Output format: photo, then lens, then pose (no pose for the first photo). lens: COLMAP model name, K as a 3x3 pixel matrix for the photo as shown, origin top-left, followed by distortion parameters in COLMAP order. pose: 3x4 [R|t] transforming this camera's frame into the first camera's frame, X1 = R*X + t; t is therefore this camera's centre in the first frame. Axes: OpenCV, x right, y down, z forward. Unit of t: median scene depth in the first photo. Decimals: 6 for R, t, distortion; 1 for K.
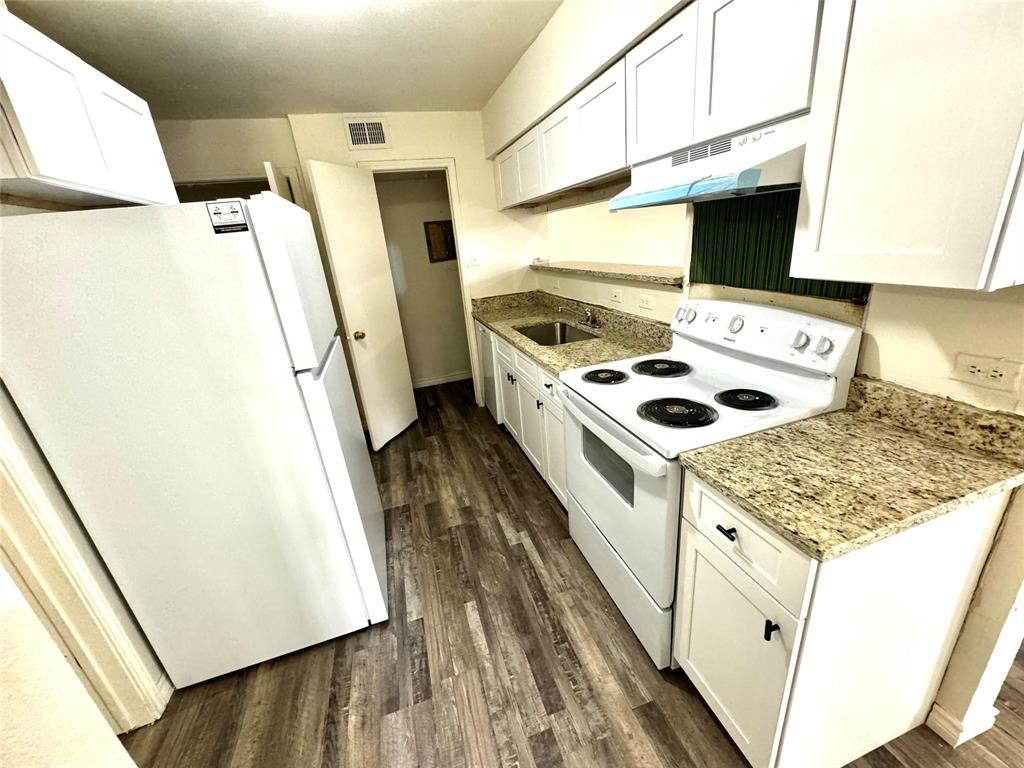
lens RADIAL K [[408.5, 0, 513.9], [0, 408.5, 385.7], [0, 0, 1]] dist [-0.004602, 0.000831]
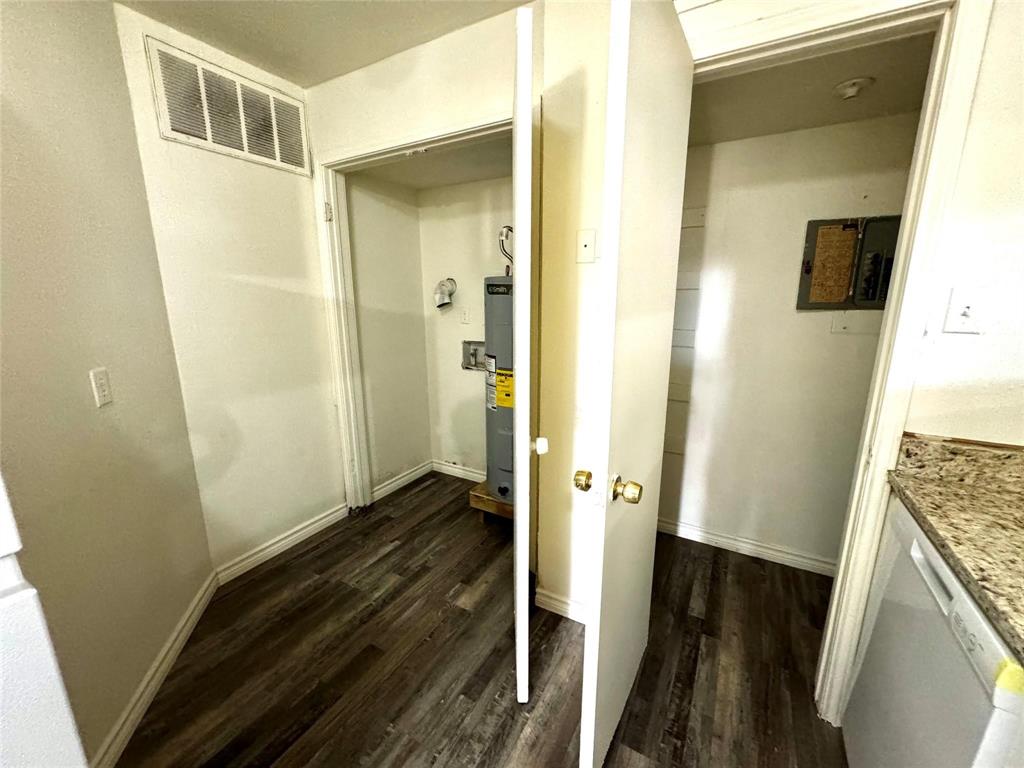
lens RADIAL K [[408.5, 0, 511.5], [0, 408.5, 385.6], [0, 0, 1]] dist [-0.004602, 0.000831]
pose [[0.675299, 0.241138, -0.697010, -0.088588], [-0.301190, 0.952814, 0.037827, -0.151938], [0.673243, 0.184387, 0.716063, 0.515318]]
